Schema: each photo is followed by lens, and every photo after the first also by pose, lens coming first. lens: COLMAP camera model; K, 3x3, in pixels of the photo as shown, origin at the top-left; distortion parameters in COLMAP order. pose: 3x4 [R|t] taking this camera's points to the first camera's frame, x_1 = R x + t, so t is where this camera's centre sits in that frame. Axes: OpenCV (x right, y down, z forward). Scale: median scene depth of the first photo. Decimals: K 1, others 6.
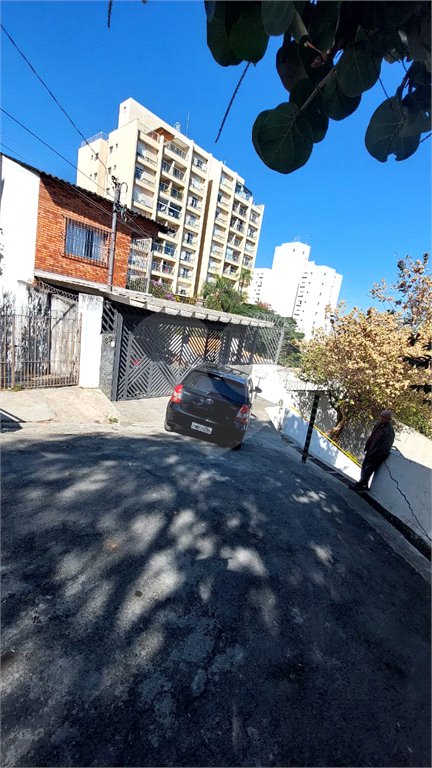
lens RADIAL K [[305.4, 0, 216.1], [0, 305.4, 387.7], [0, 0, 1]] dist [-0.023786, 0.002021]
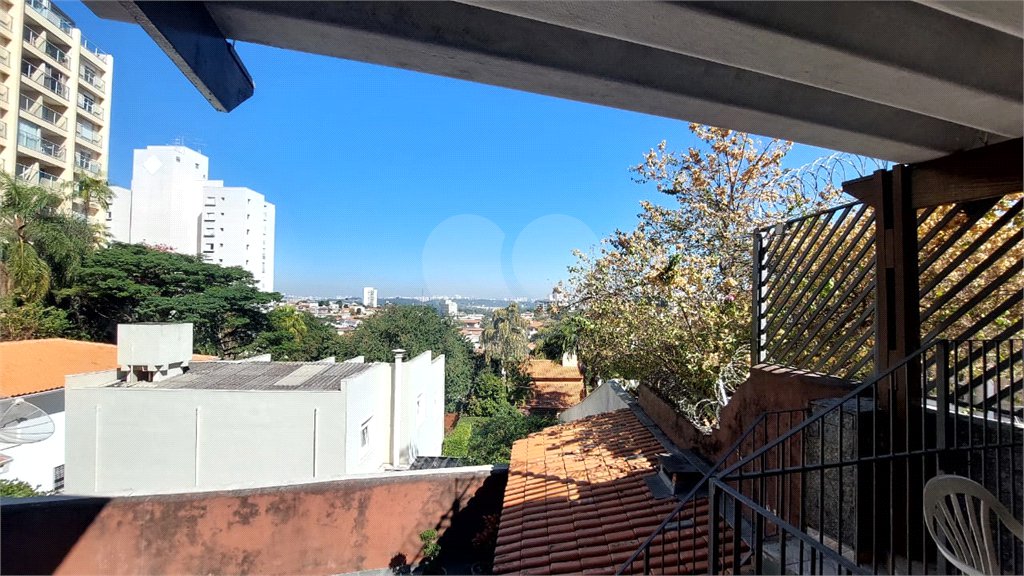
lens RADIAL K [[407.2, 0, 516.2], [0, 407.2, 291.7], [0, 0, 1]] dist [-0.023786, 0.002021]
pose [[0.567191, -0.128554, 0.813492, -0.246564], [0.260908, 0.964915, -0.029430, -0.216284], [-0.781167, 0.228939, 0.580831, 1.115895]]
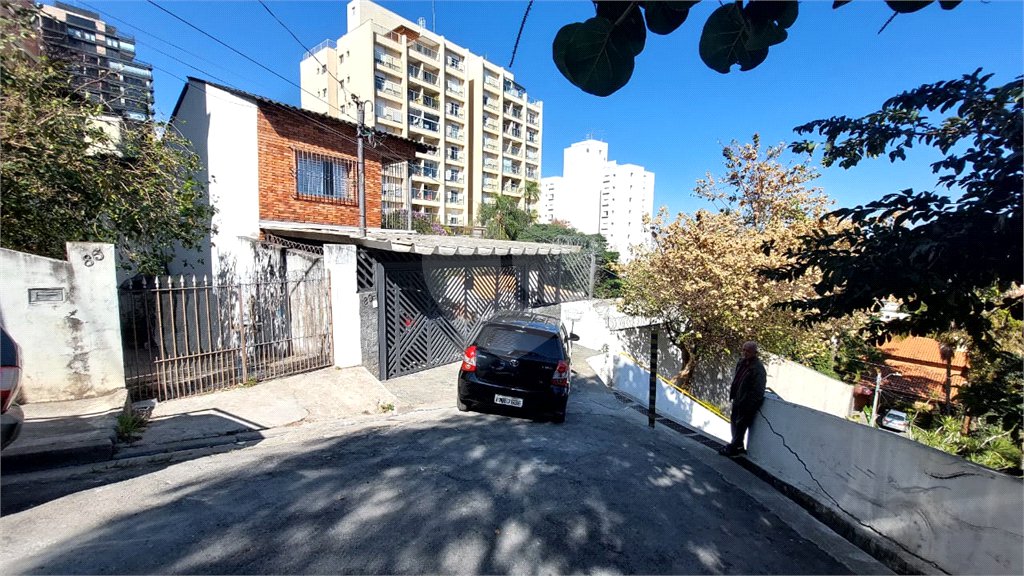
lens RADIAL K [[407.2, 0, 520.6], [0, 407.2, 294.3], [0, 0, 1]] dist [-0.023786, 0.002021]
pose [[0.989855, -0.138405, 0.032107, -0.008131], [0.141044, 0.984462, -0.104596, -0.007696], [-0.017132, 0.108063, 0.993996, -0.001888]]
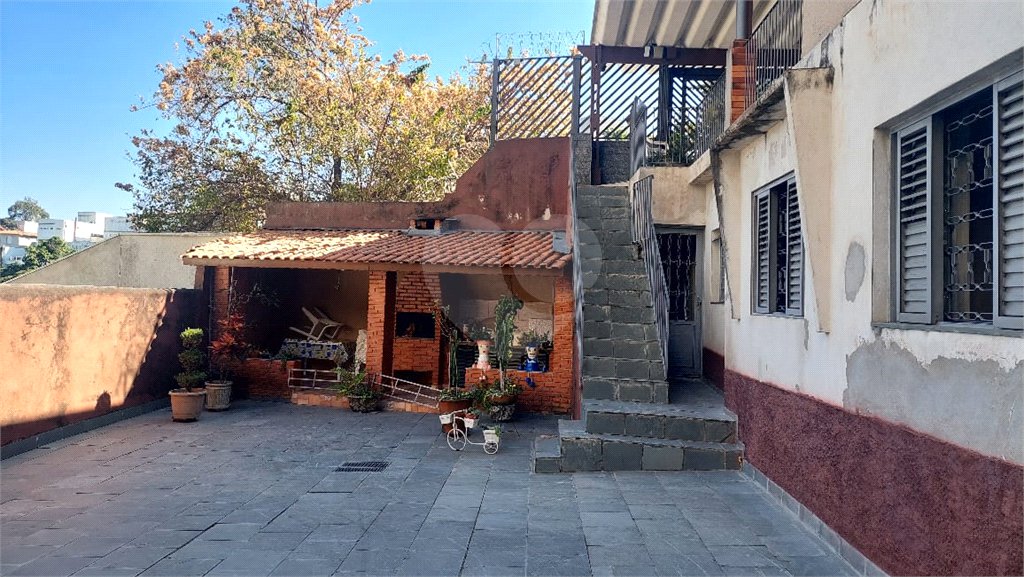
lens RADIAL K [[772.6, 0, 514.2], [0, 772.6, 284.4], [0, 0, 1]] dist [0.025060, 0.001415]
pose [[-0.628737, -0.151805, 0.762656, -1.135624], [0.044693, 0.972084, 0.230337, -0.126524], [-0.776332, 0.178907, -0.604401, 2.411119]]
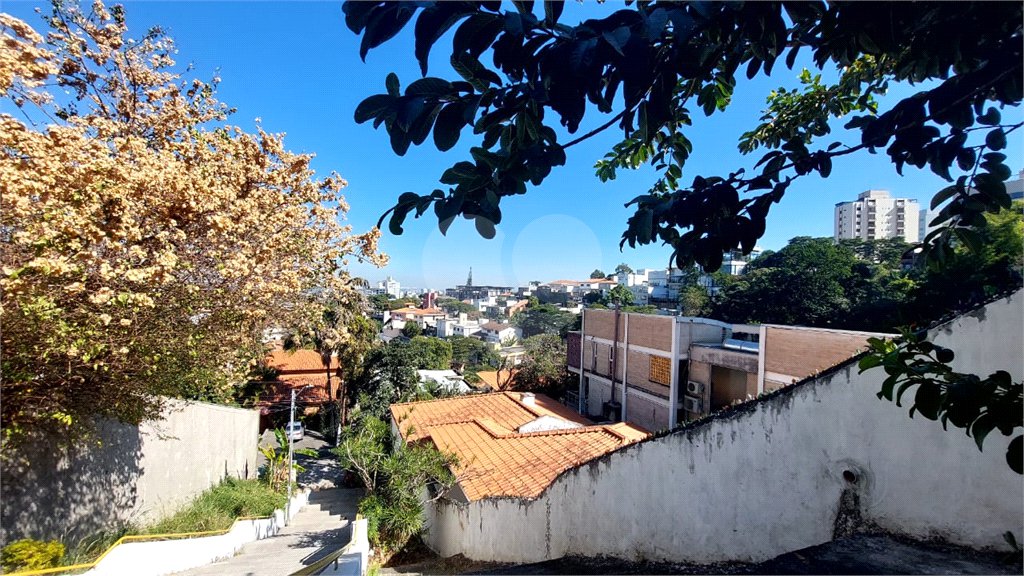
lens RADIAL K [[407.2, 0, 510.1], [0, 407.2, 293.2], [0, 0, 1]] dist [-0.023786, 0.002021]
pose [[0.226951, -0.142861, 0.963371, 0.247266], [0.220687, 0.970996, 0.092002, 0.038185], [-0.948573, 0.191723, 0.251896, 0.450029]]
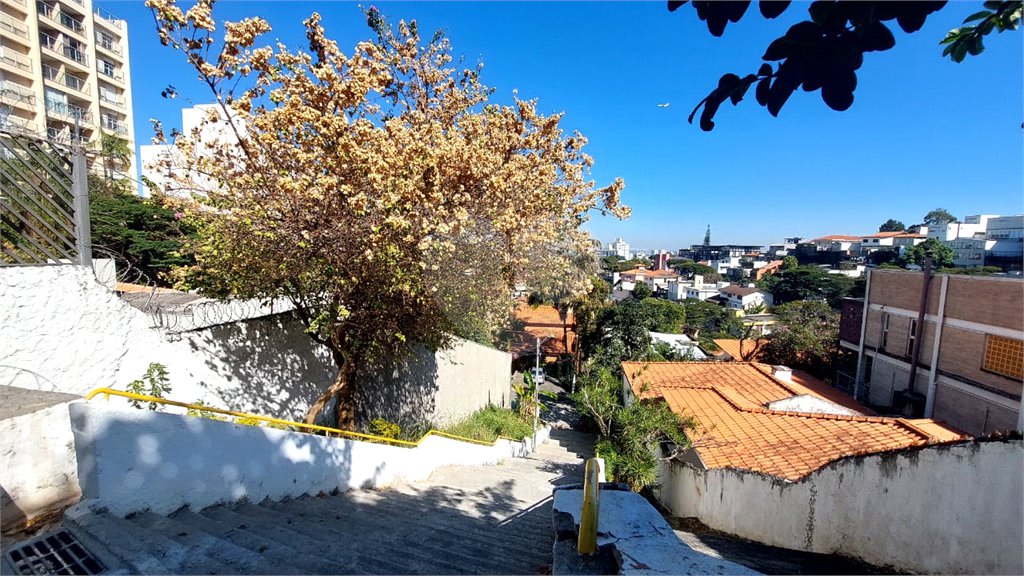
lens RADIAL K [[407.2, 0, 513.3], [0, 407.2, 295.5], [0, 0, 1]] dist [-0.023786, 0.002021]
pose [[0.689175, -0.220440, 0.690249, 0.236821], [0.251830, 0.966086, 0.057094, 0.047352], [-0.679426, 0.134478, 0.721316, 0.468266]]
